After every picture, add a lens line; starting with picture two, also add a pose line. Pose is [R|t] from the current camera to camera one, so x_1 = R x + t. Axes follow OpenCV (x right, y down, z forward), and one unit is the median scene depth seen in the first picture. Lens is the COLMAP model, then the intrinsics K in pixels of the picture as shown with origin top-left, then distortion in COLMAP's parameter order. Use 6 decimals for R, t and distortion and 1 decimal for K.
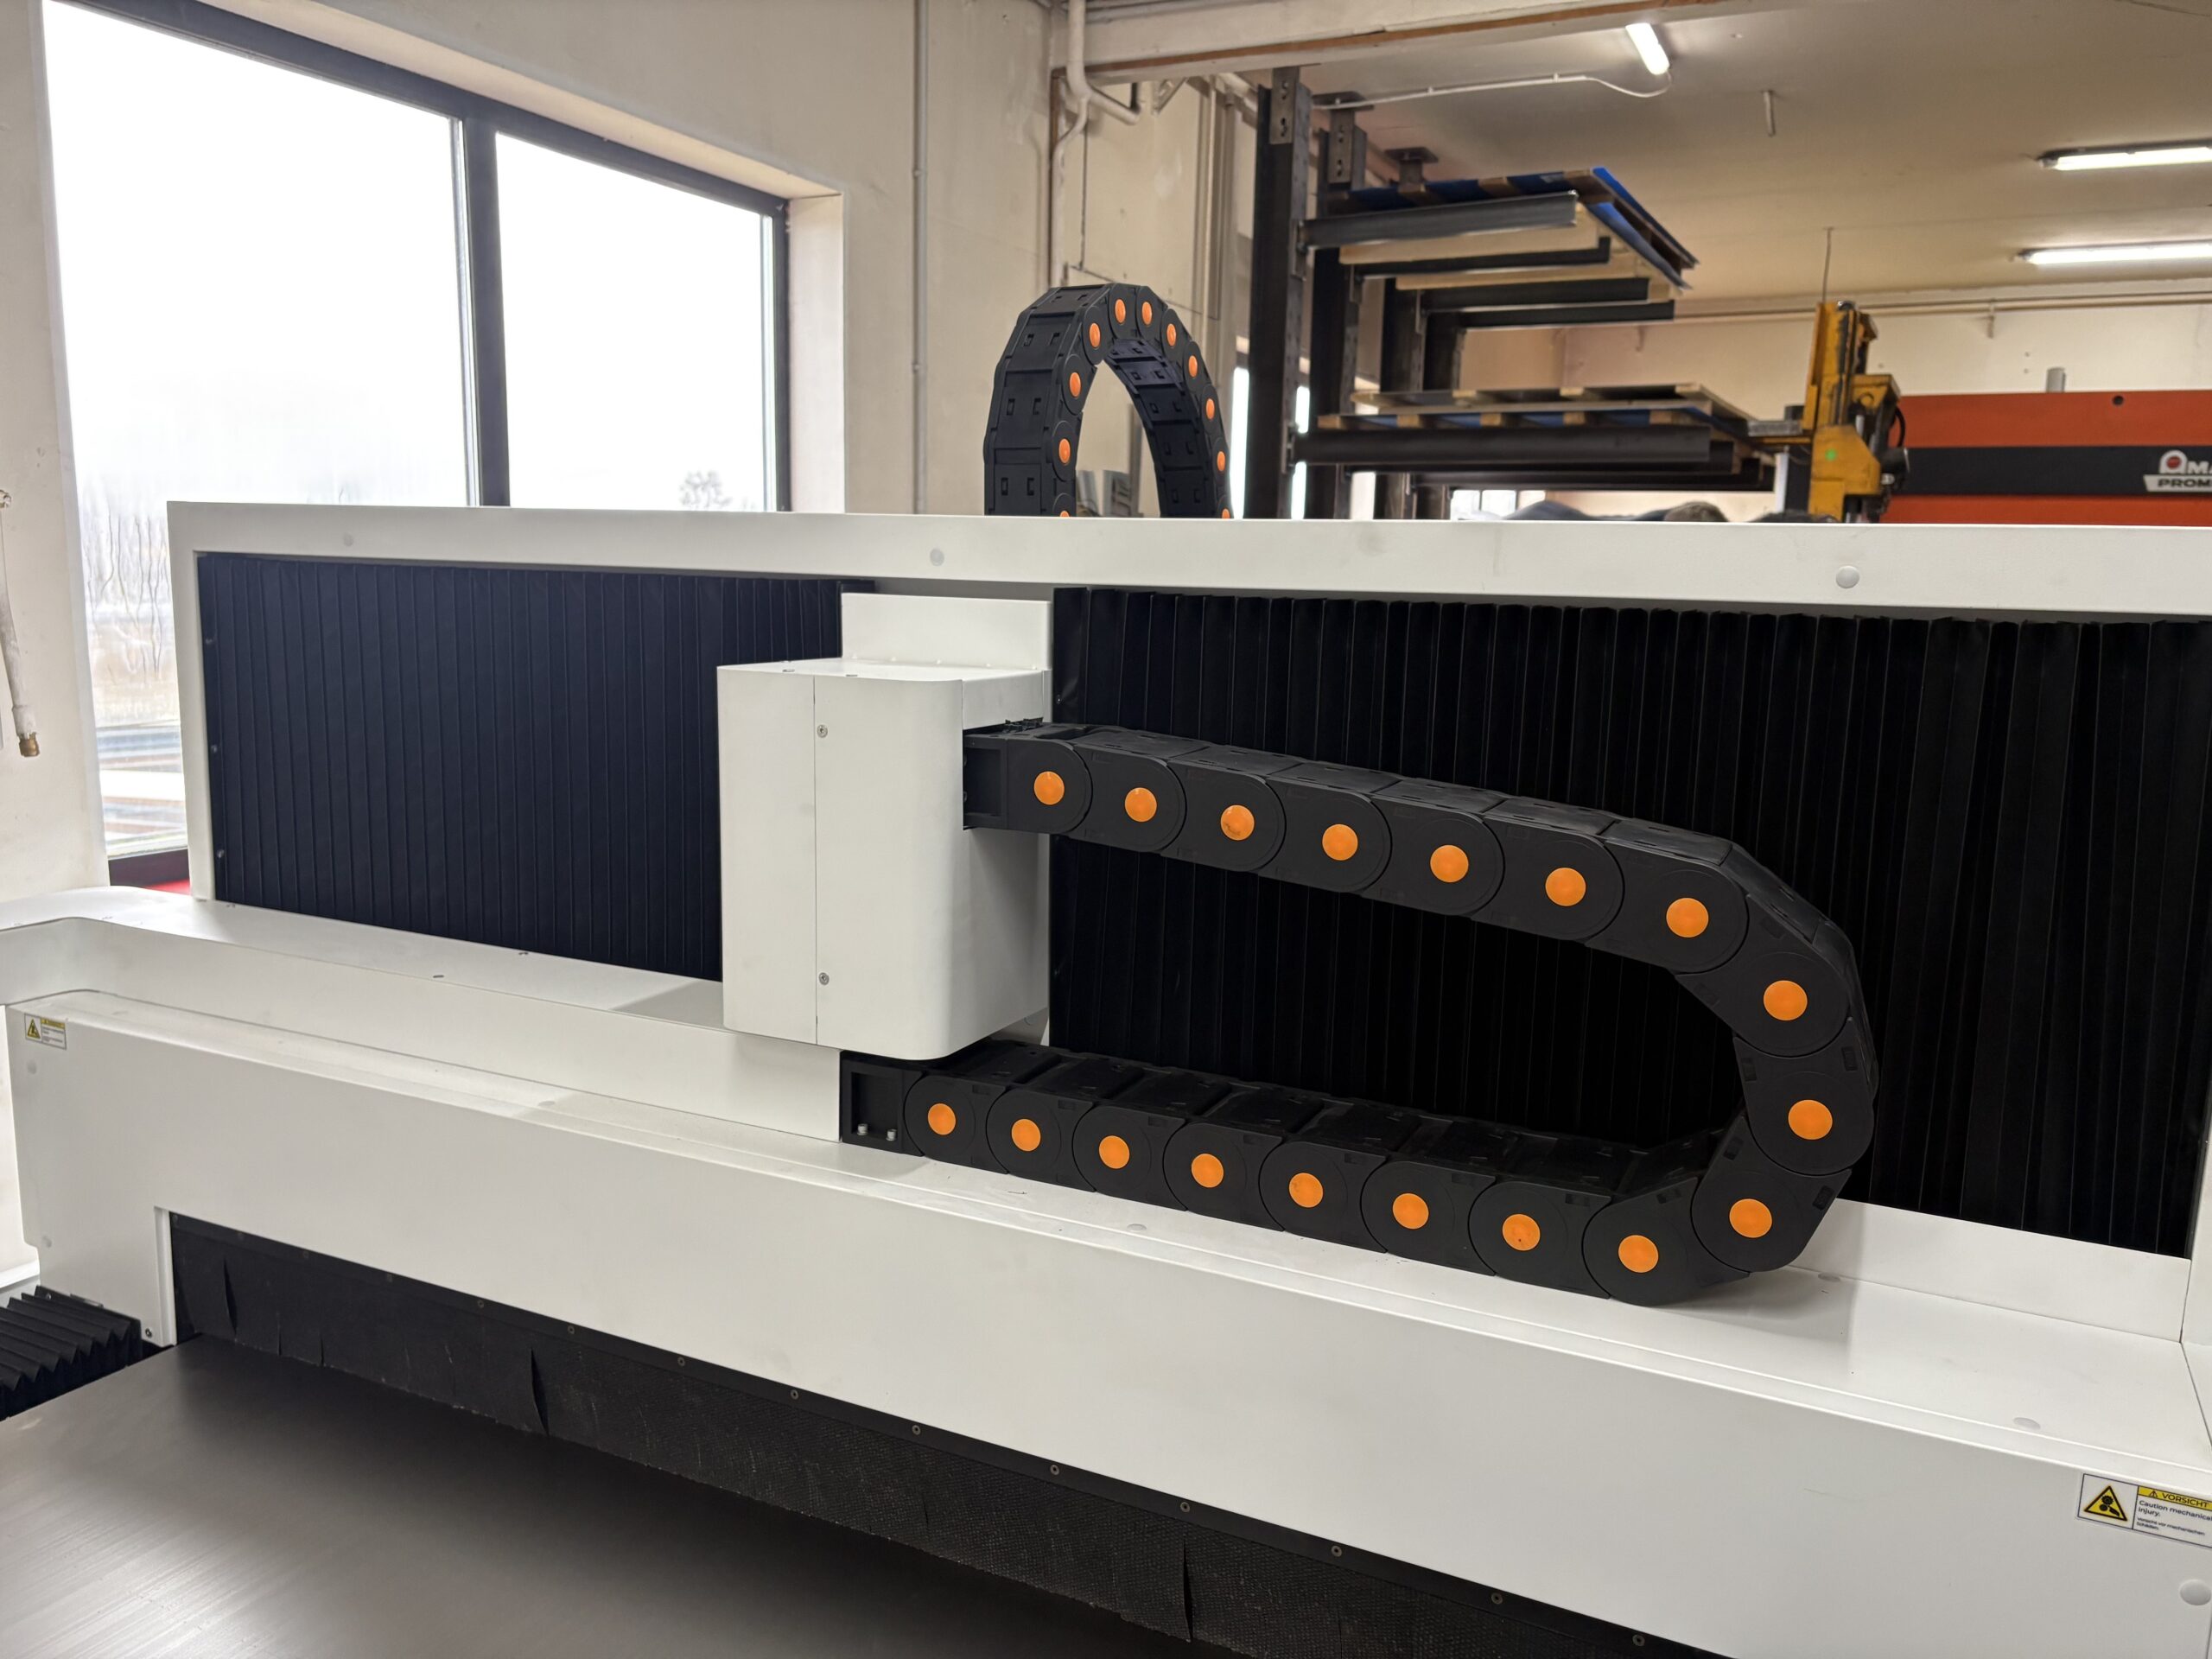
lens RADIAL K [[1675.6, 0, 1108.6], [0, 1675.6, 832.3], [0, 0, 1]] dist [0.053976, -0.054567]
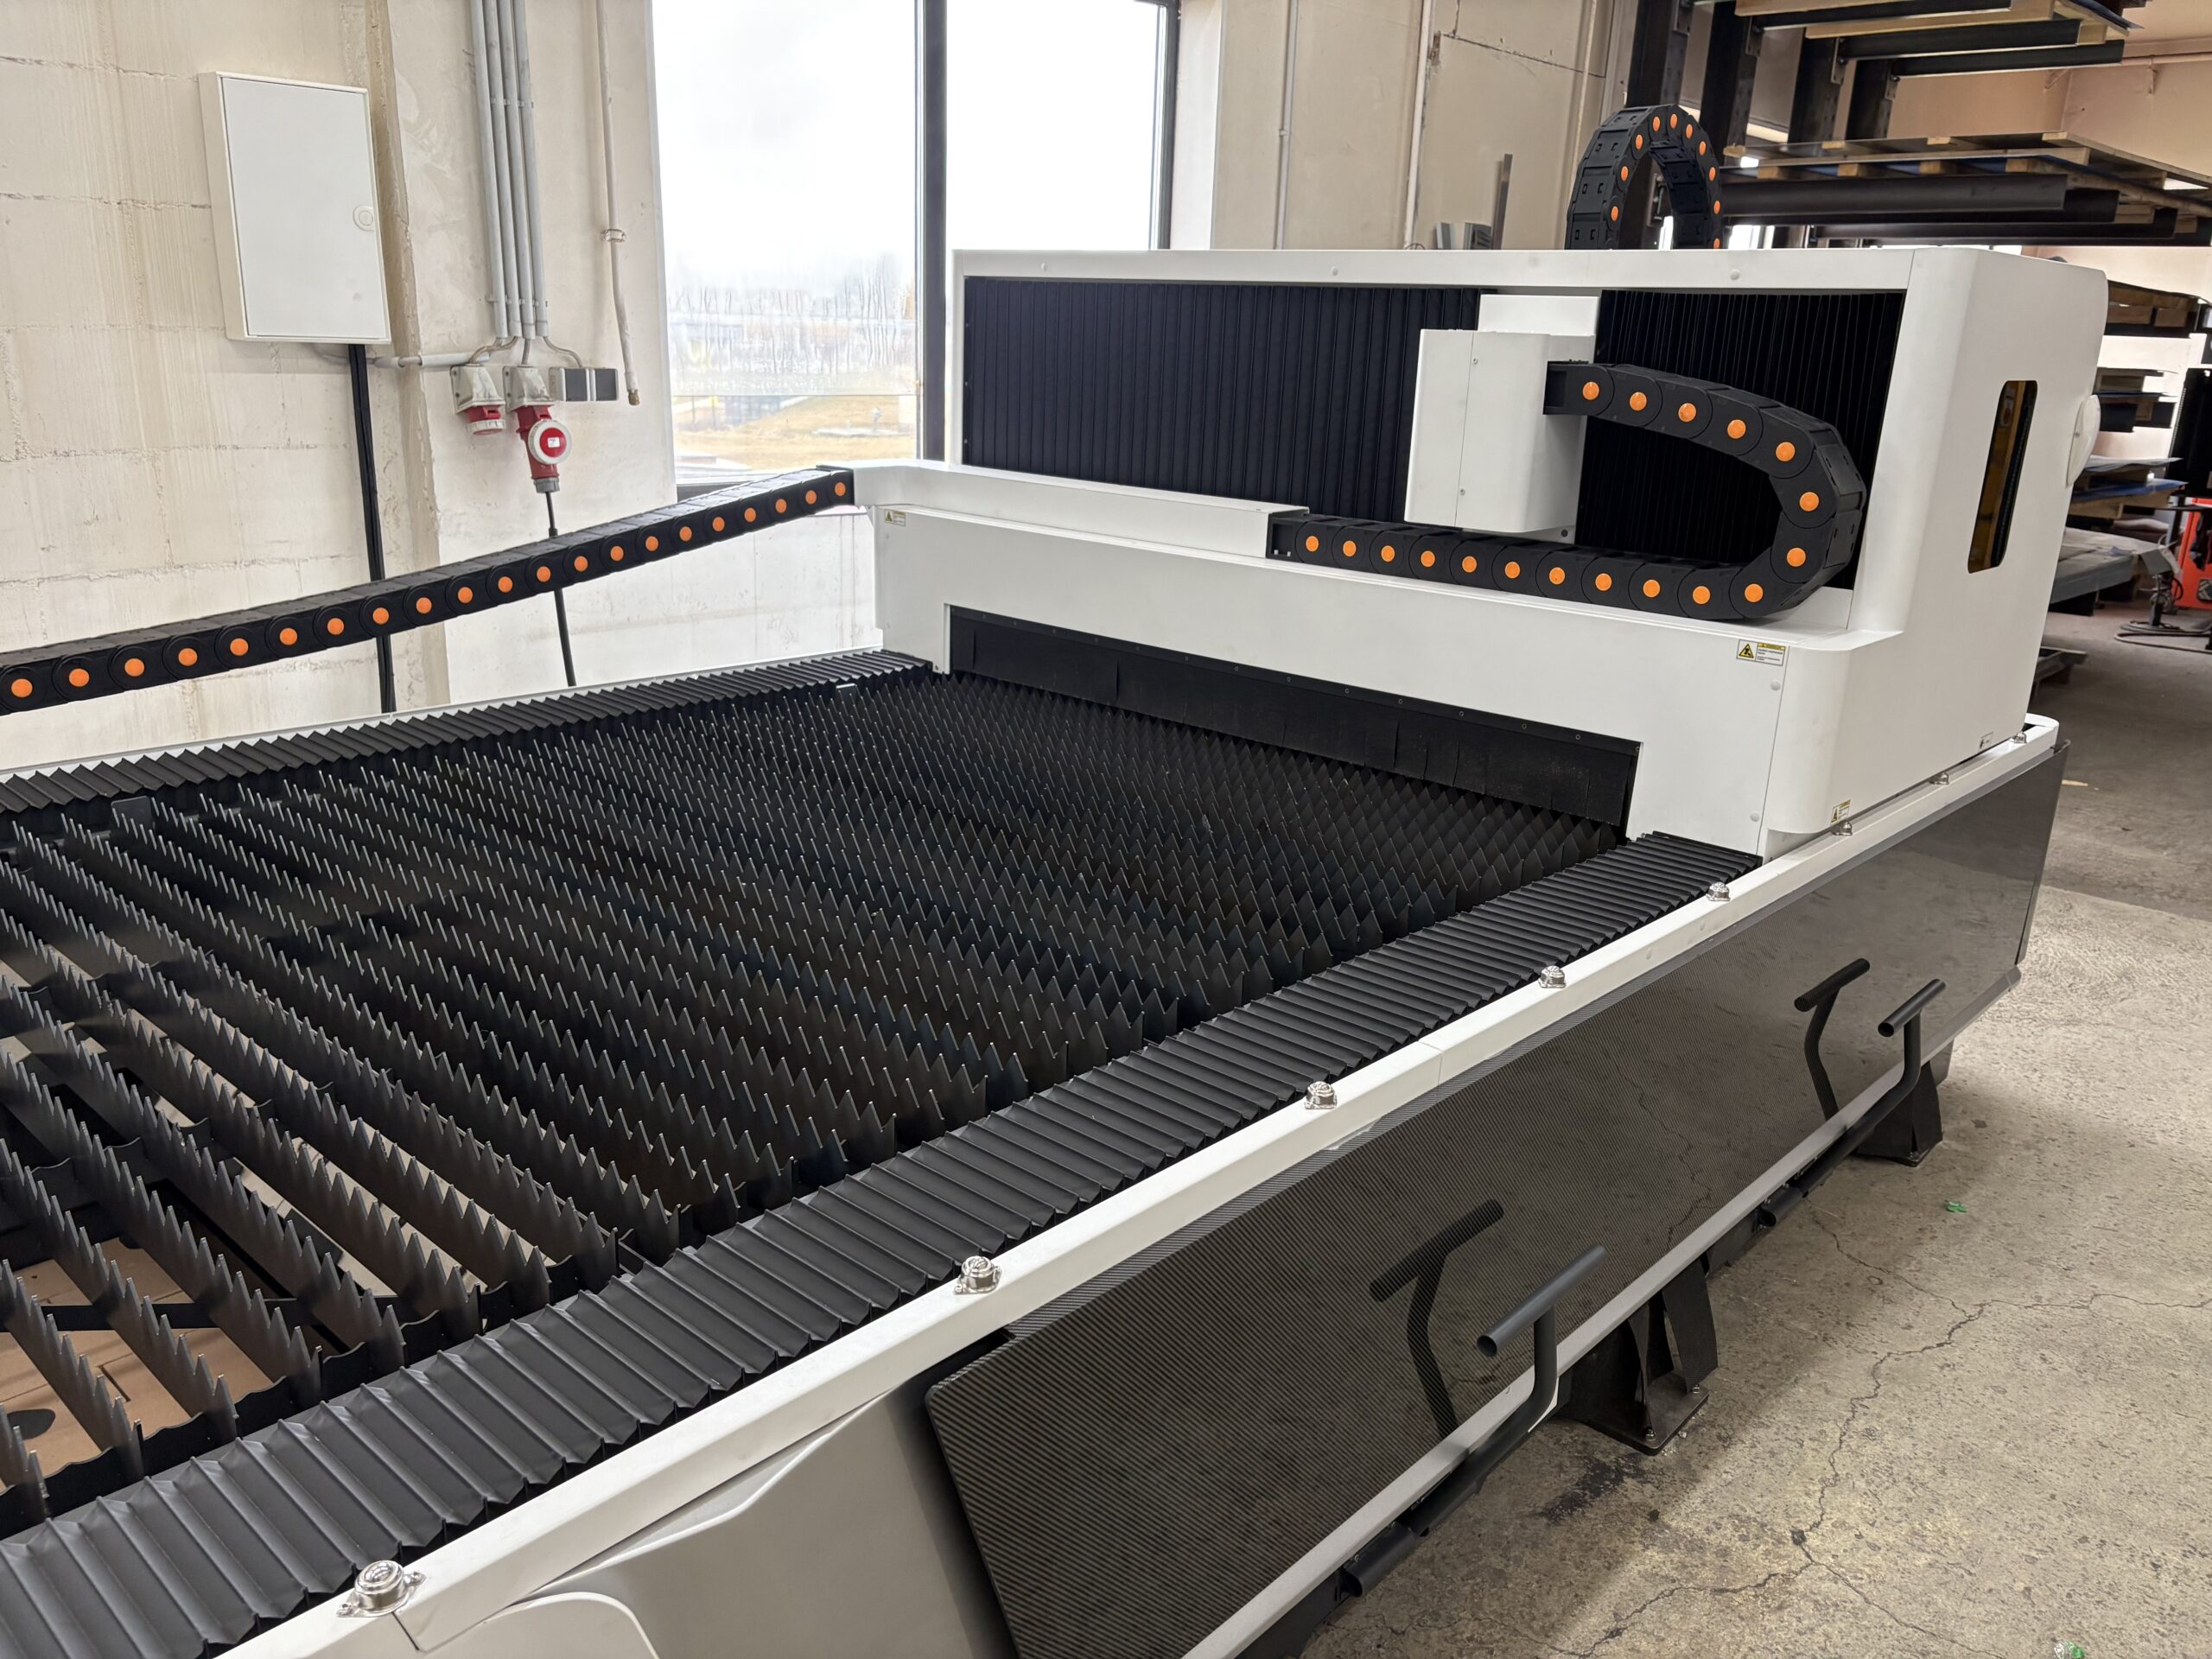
lens RADIAL K [[1675.6, 0, 1117.4], [0, 1675.6, 832.6], [0, 0, 1]] dist [0.053976, -0.054567]
pose [[0.962727, 0.100952, -0.250929, -0.019727], [-0.068570, 0.988522, 0.134618, 0.242314], [0.261639, -0.112395, 0.958599, -1.043705]]
